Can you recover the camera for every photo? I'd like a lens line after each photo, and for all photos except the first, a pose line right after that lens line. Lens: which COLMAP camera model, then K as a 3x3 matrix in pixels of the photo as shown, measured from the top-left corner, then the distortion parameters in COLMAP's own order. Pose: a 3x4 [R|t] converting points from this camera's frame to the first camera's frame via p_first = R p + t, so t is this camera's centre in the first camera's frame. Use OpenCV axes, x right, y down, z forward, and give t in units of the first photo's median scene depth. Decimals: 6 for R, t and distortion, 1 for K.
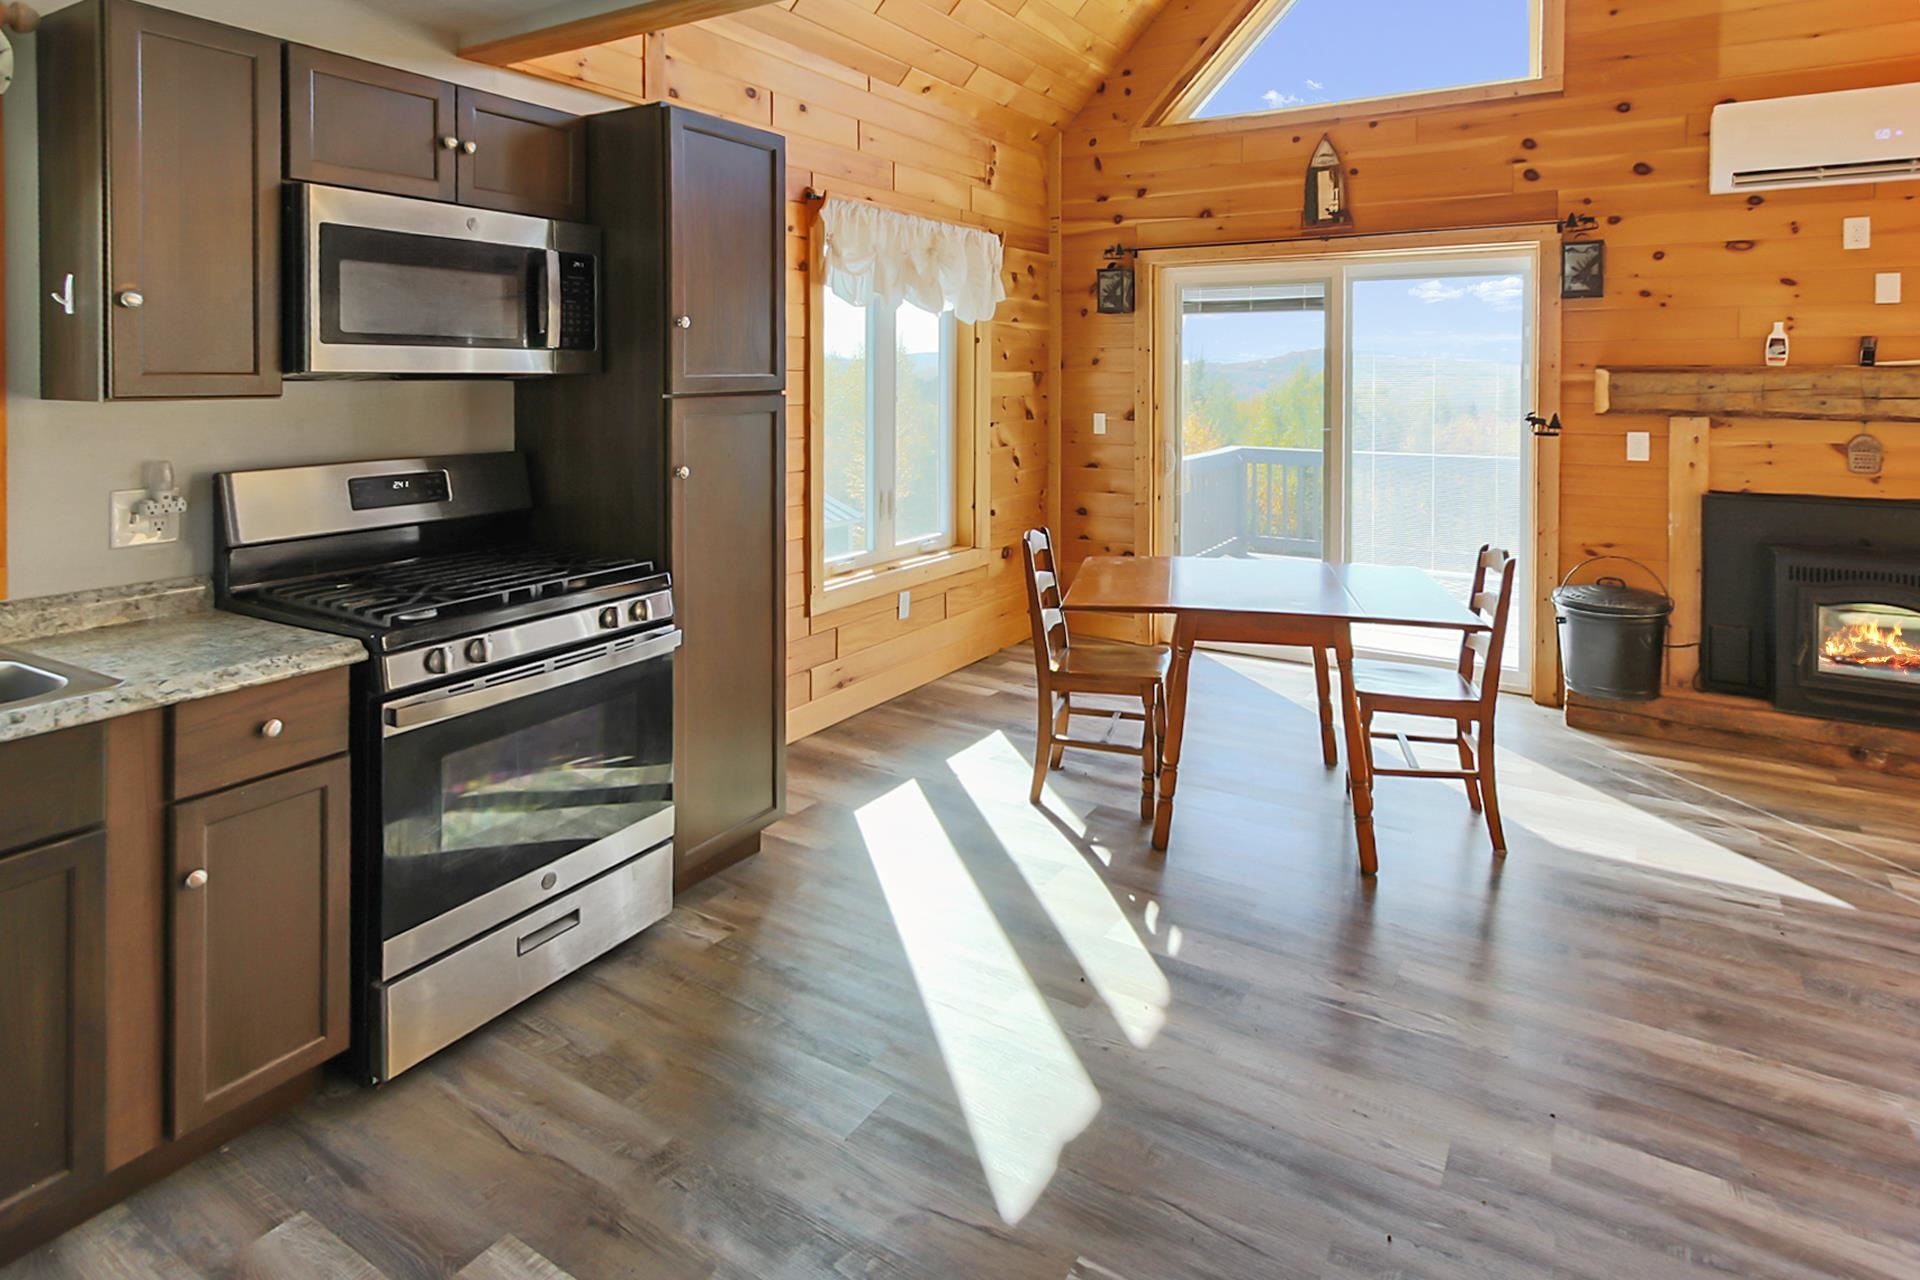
lens RADIAL K [[1079.2, 0, 945.7], [0, 1079.2, 377.2], [0, 0, 1]] dist [0.009184, 0.000825]
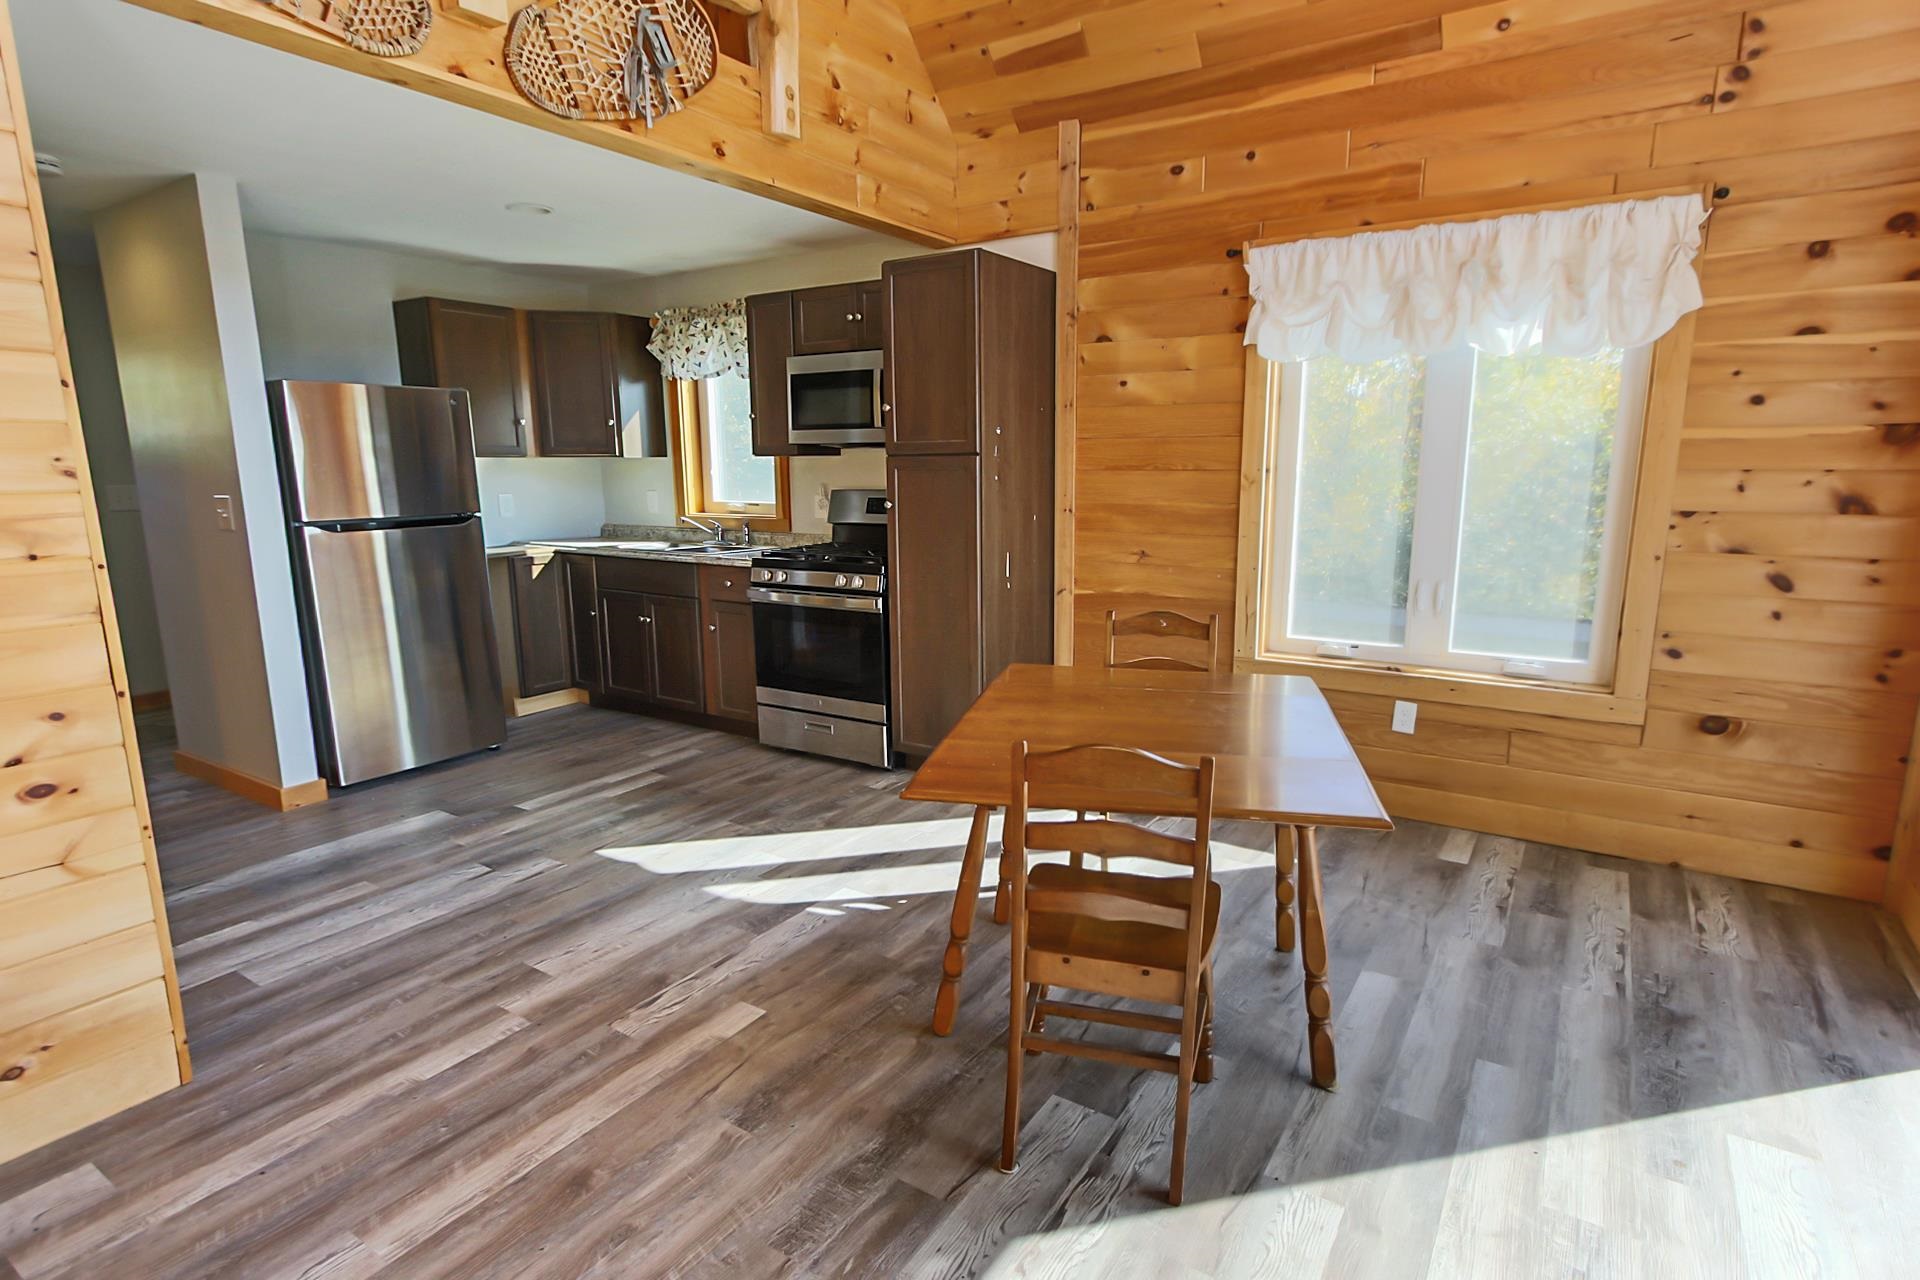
lens RADIAL K [[977.4, 0, 971.3], [0, 977.4, 635.9], [0, 0, 1]] dist [0.007662, 0.002363]
pose [[-0.015198, 0.178630, -0.983799, 0.793410], [0.001640, 0.983916, 0.178626, 0.013901], [0.999883, 0.001101, -0.015246, 0.756558]]
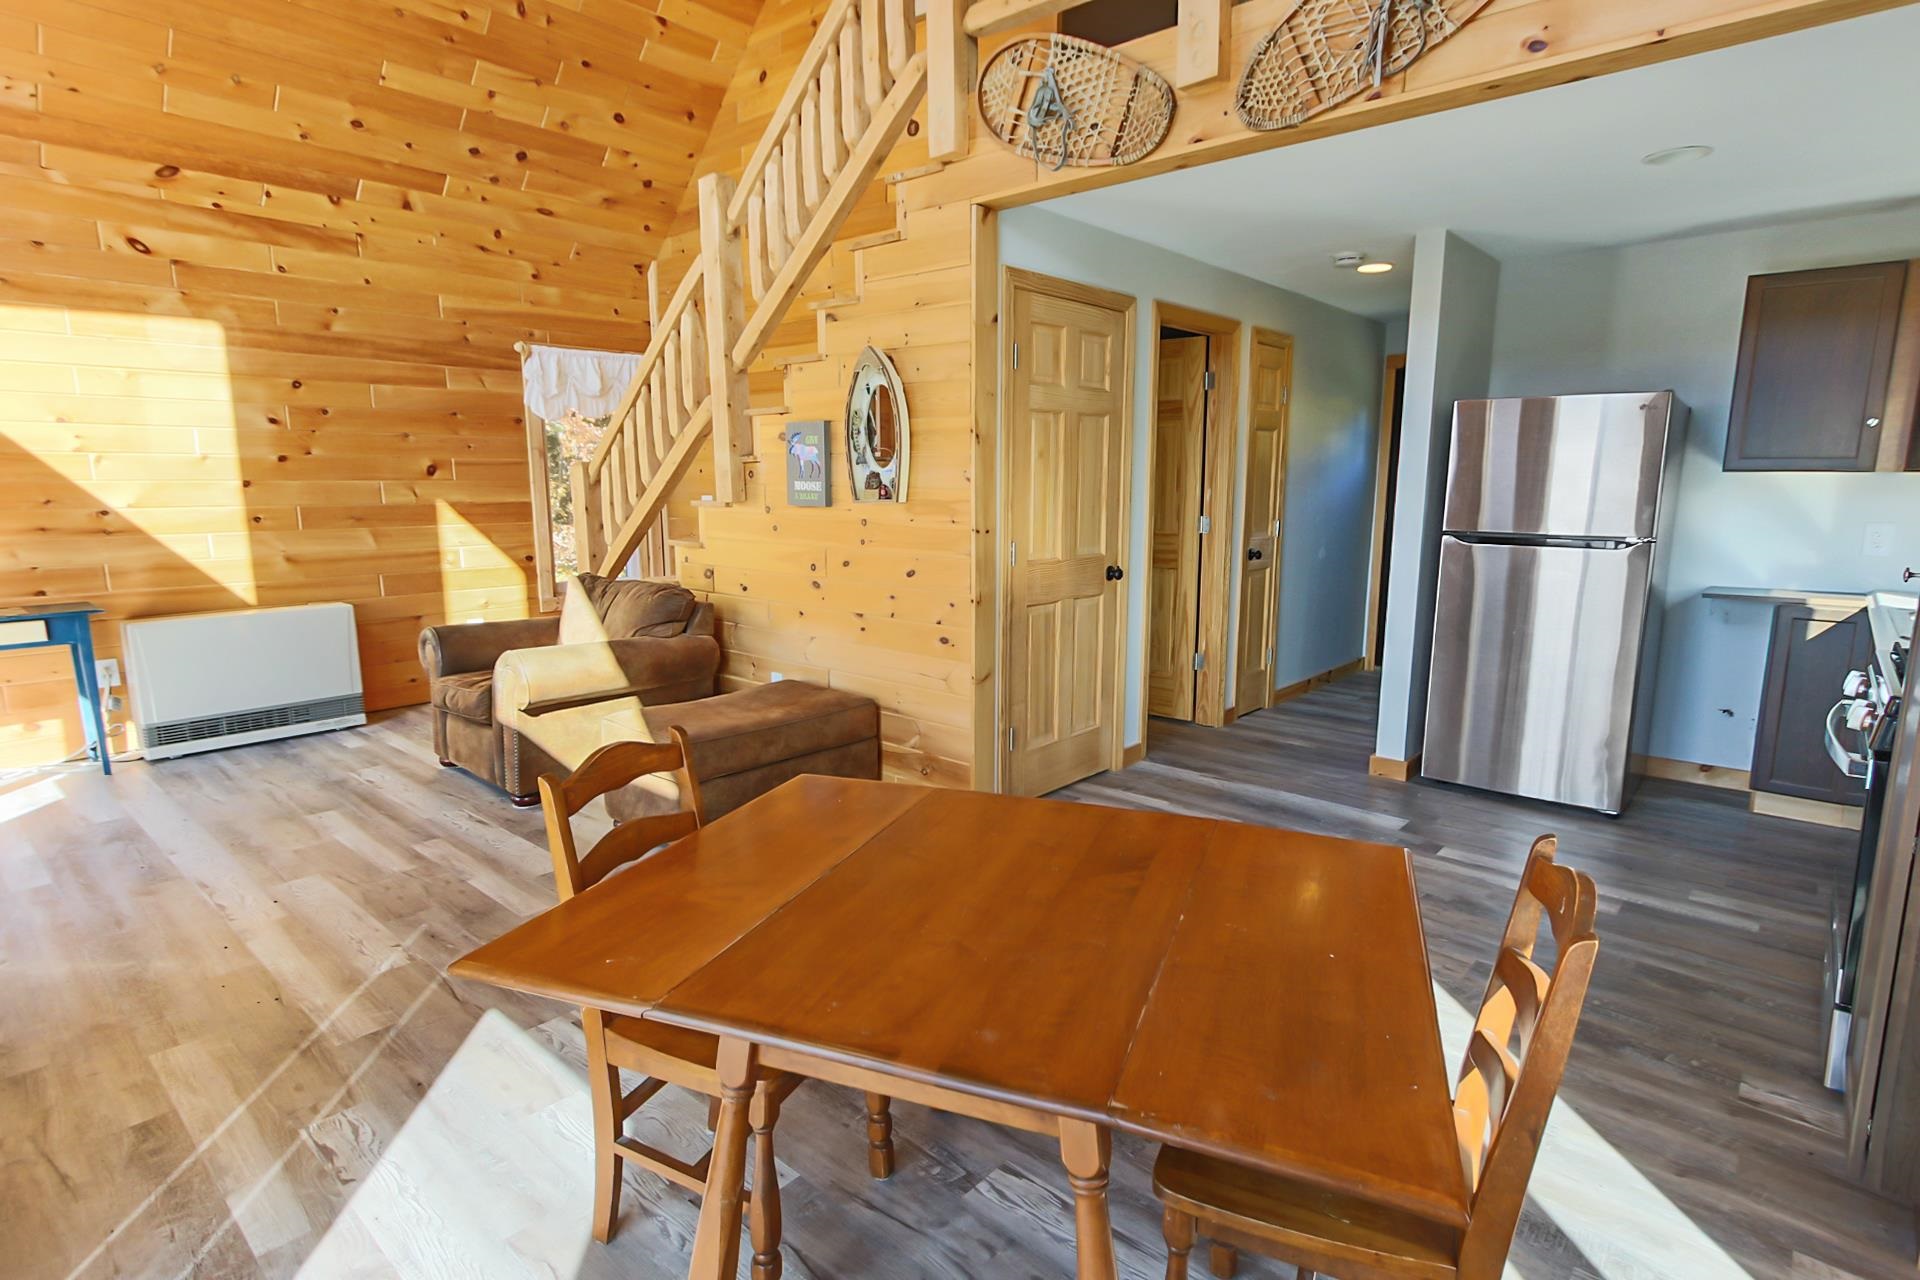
lens RADIAL K [[977.4, 0, 971.3], [0, 977.4, 635.9], [0, 0, 1]] dist [0.007662, 0.002363]
pose [[-0.987318, -0.030802, 0.155736, 0.195515], [-0.003512, 0.984994, 0.172553, 0.008099], [-0.158714, 0.169818, -0.972611, 1.182323]]
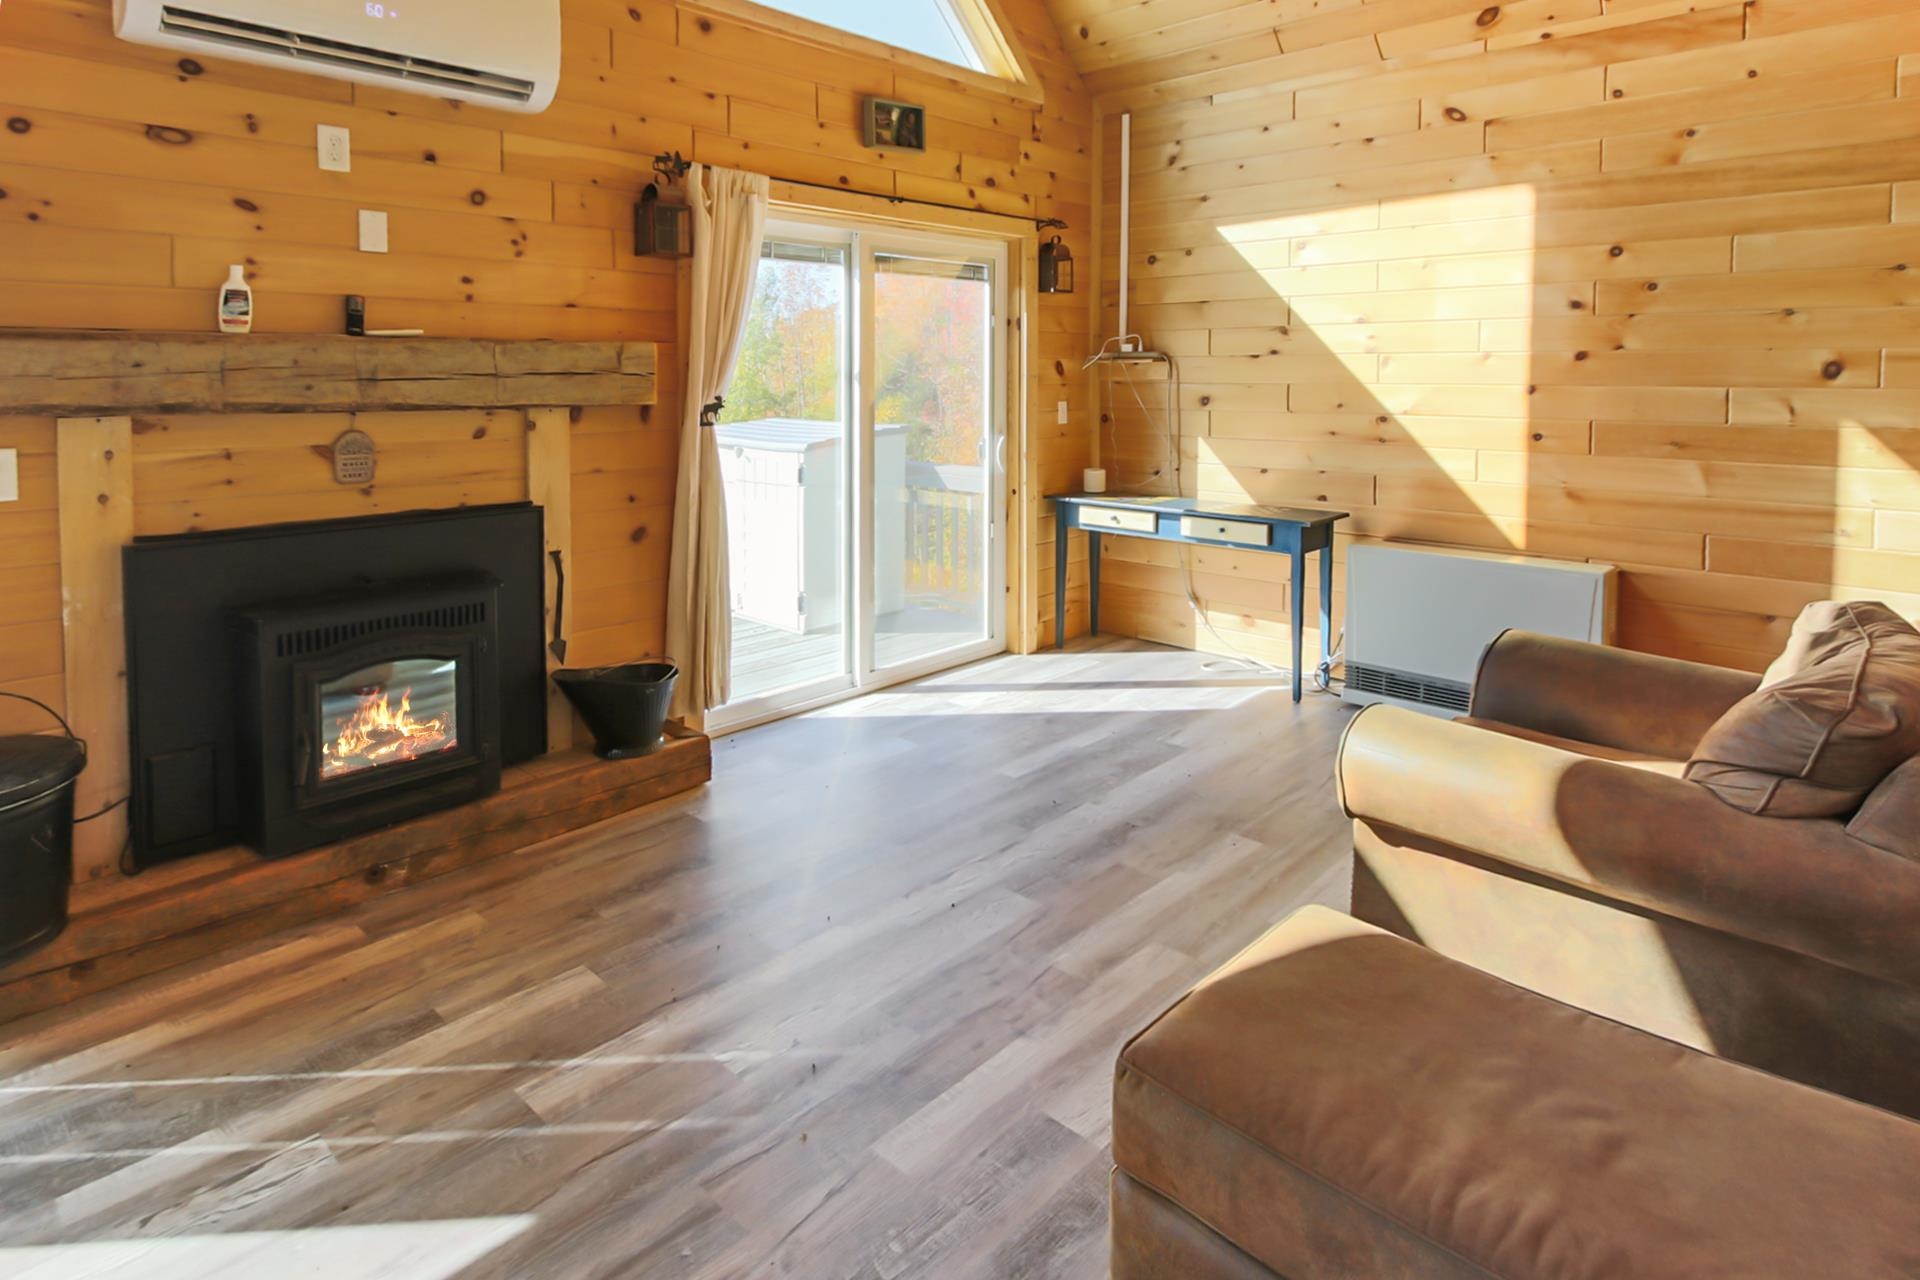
lens RADIAL K [[1050.0, 0, 989.8], [0, 1050.0, 416.6], [0, 0, 1]] dist [0.006417, 0.001952]
pose [[0.173076, -0.042840, 0.983976, 0.218180], [0.006586, 0.999082, 0.042339, 0.015959], [-0.984886, -0.000847, 0.173199, 0.441764]]
